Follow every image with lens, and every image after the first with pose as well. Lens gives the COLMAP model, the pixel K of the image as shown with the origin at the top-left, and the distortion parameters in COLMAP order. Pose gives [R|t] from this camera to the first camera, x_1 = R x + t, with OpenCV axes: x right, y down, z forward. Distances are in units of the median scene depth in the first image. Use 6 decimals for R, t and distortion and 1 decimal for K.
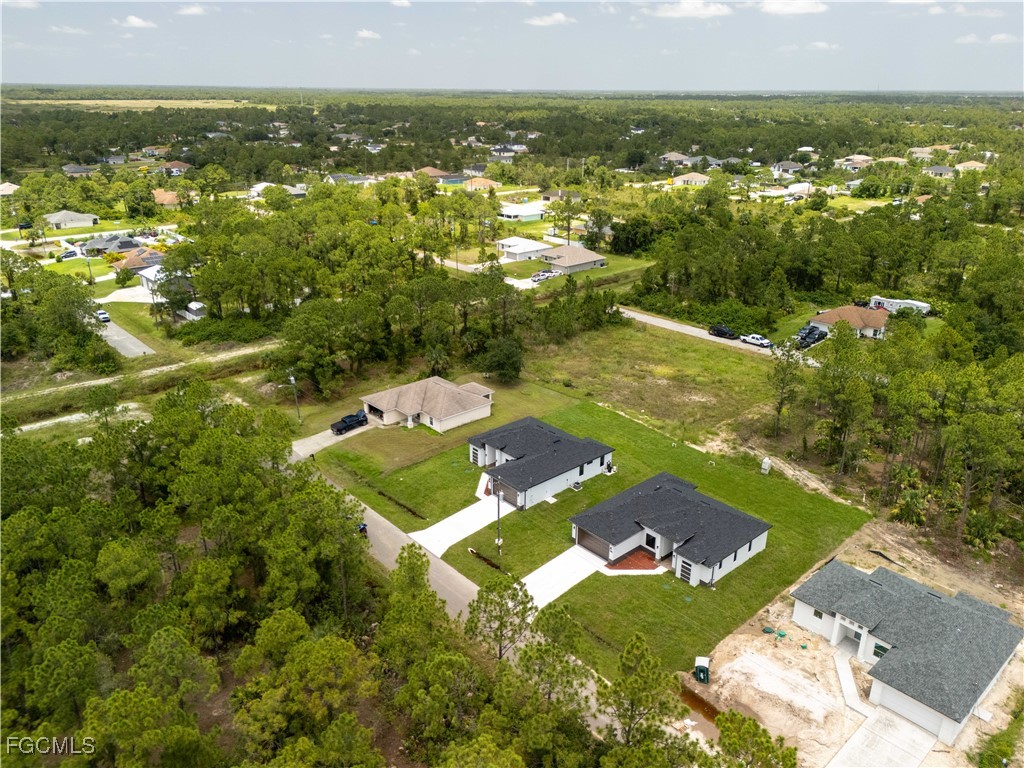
lens RADIAL K [[746.9, 0, 516.1], [0, 746.9, 386.4], [0, 0, 1]] dist [0.079258, -0.091387]
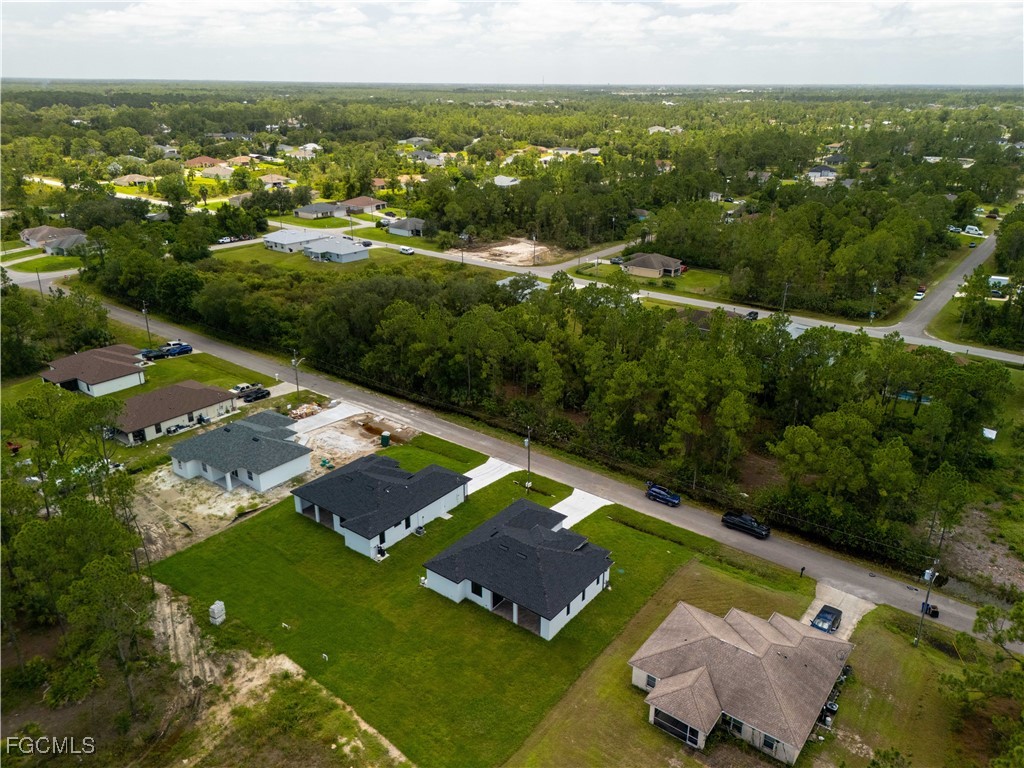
lens RADIAL K [[746.9, 0, 516.1], [0, 746.9, 386.4], [0, 0, 1]] dist [0.079258, -0.091387]
pose [[-0.982282, 0.058692, -0.177981, 0.117558], [-0.079822, 0.728221, 0.680678, -0.424152], [0.169560, 0.682825, -0.710633, 1.029634]]
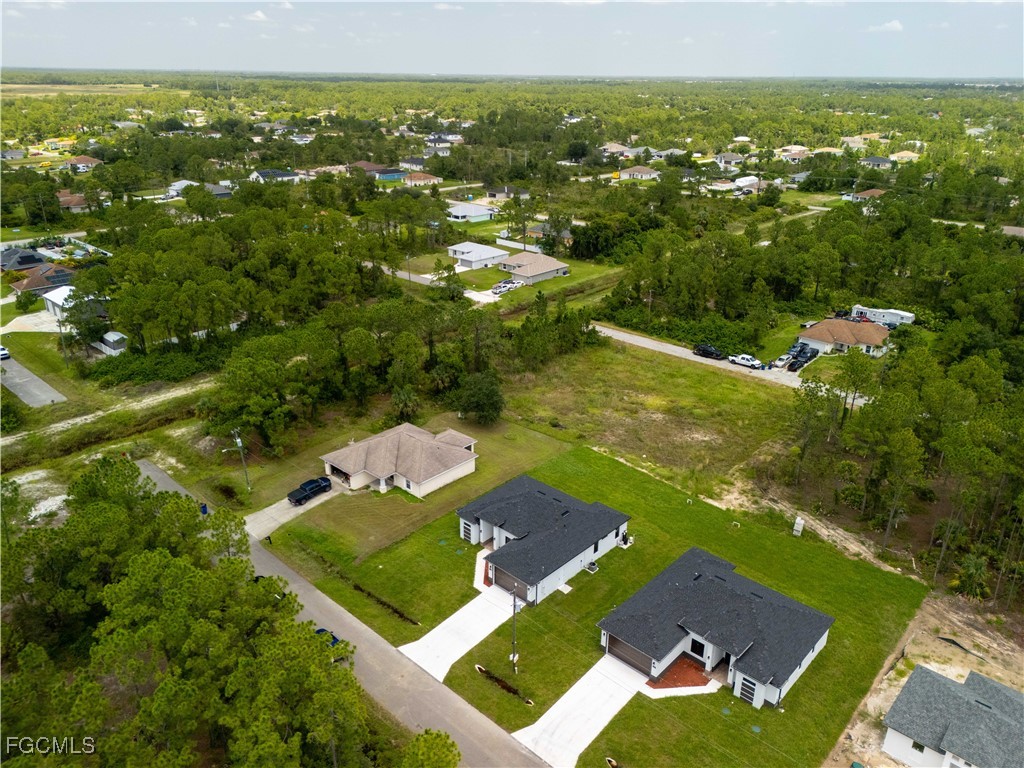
lens RADIAL K [[746.9, 0, 516.1], [0, 746.9, 386.4], [0, 0, 1]] dist [0.079258, -0.091387]
pose [[0.995677, -0.032645, 0.086963, -0.048943], [0.031131, 0.999340, 0.018705, -0.061236], [-0.087517, -0.015917, 0.996036, 0.110513]]
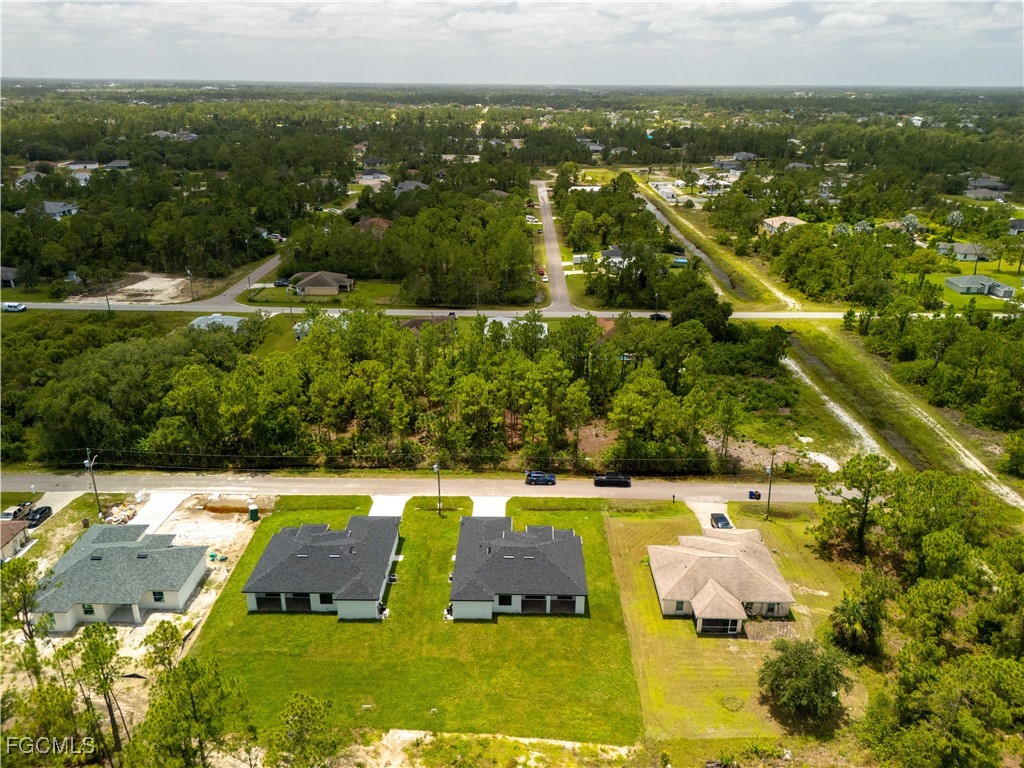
lens RADIAL K [[746.9, 0, 516.1], [0, 746.9, 386.4], [0, 0, 1]] dist [0.079258, -0.091387]
pose [[-0.673420, 0.264456, -0.690340, 0.427094], [-0.283733, 0.769846, 0.571693, -0.427408], [0.682643, 0.580861, -0.443394, 0.913049]]
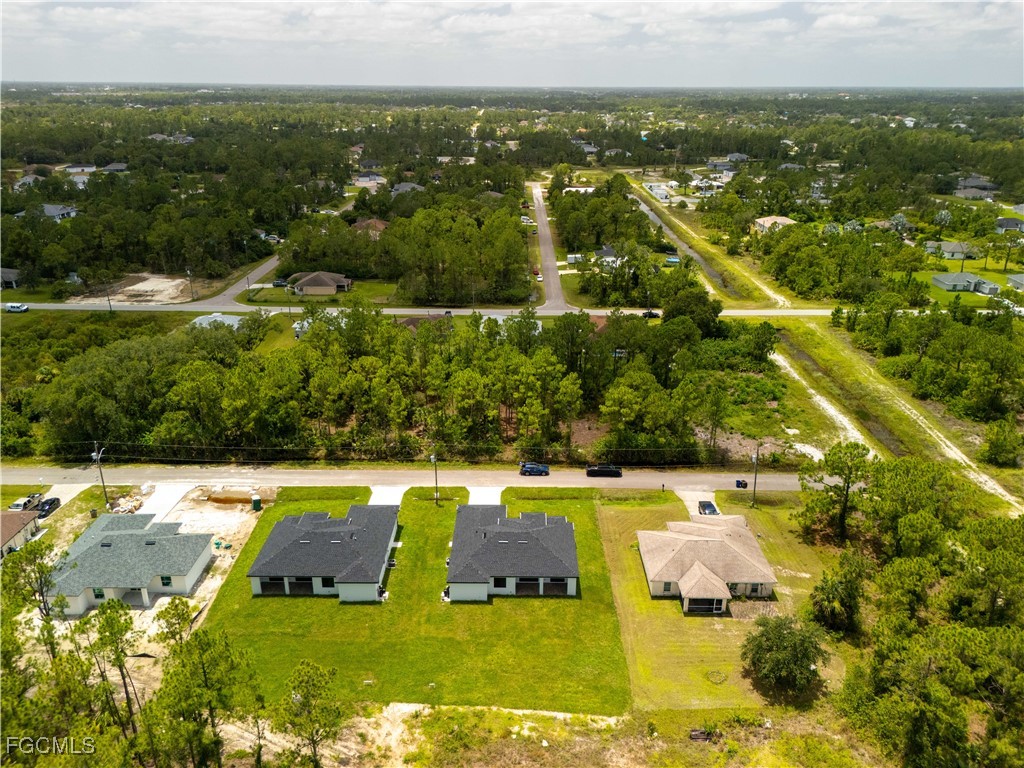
lens RADIAL K [[746.9, 0, 516.1], [0, 746.9, 386.4], [0, 0, 1]] dist [0.079258, -0.091387]
pose [[-0.669193, 0.265939, -0.693871, 0.445389], [-0.282541, 0.772573, 0.568596, -0.435873], [0.687278, 0.576548, -0.441862, 0.931723]]
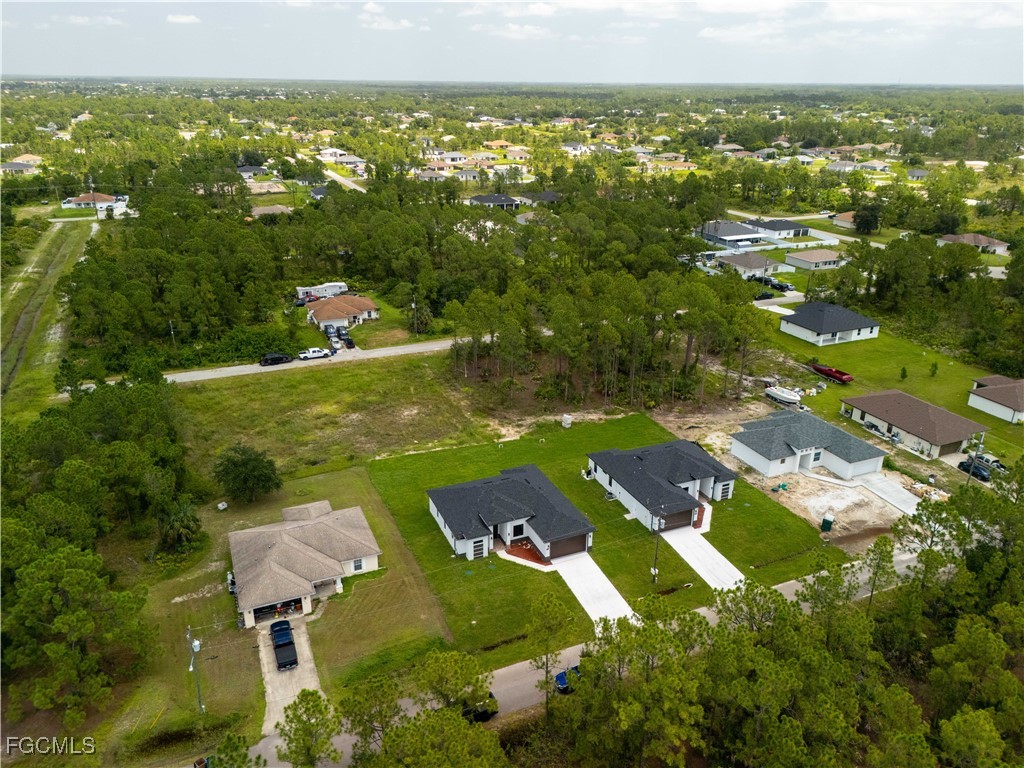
lens RADIAL K [[746.9, 0, 516.1], [0, 746.9, 386.4], [0, 0, 1]] dist [0.079258, -0.091387]
pose [[0.316169, -0.356836, 0.879037, -0.513012], [0.340041, 0.907628, 0.246137, -0.189508], [-0.885669, 0.221087, 0.408302, 0.416780]]
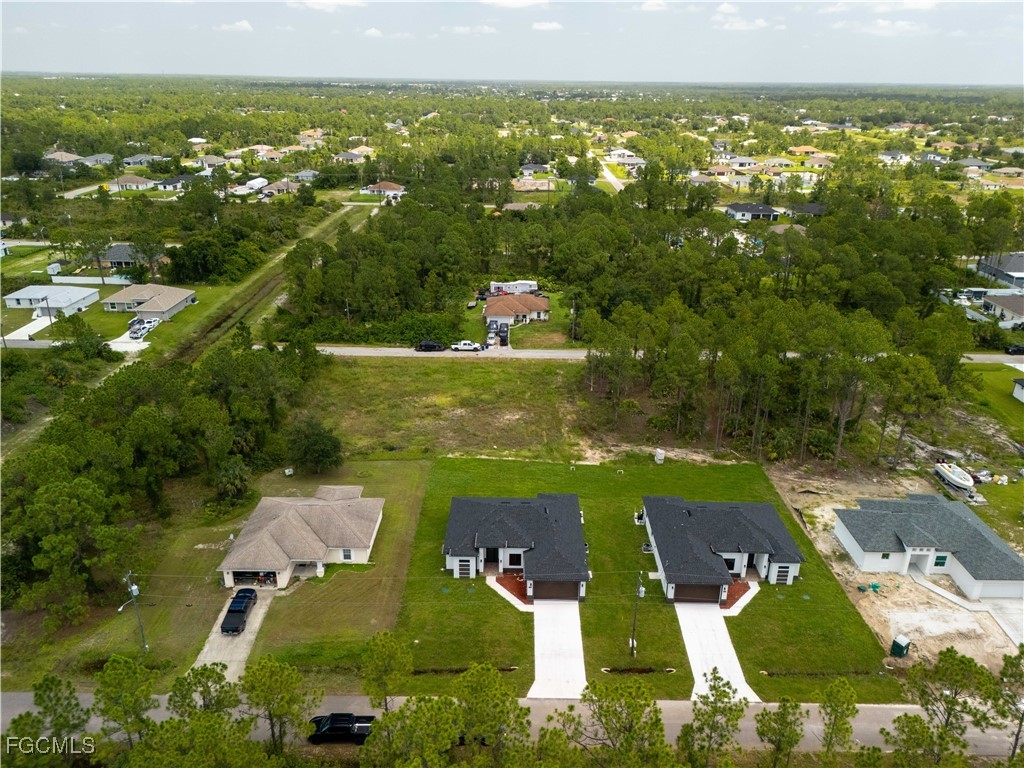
lens RADIAL K [[746.9, 0, 516.1], [0, 746.9, 386.4], [0, 0, 1]] dist [0.079258, -0.091387]
pose [[0.672575, -0.274886, 0.687081, -0.371500], [0.261737, 0.956802, 0.126585, -0.129782], [-0.692197, 0.094697, 0.715469, 0.264245]]
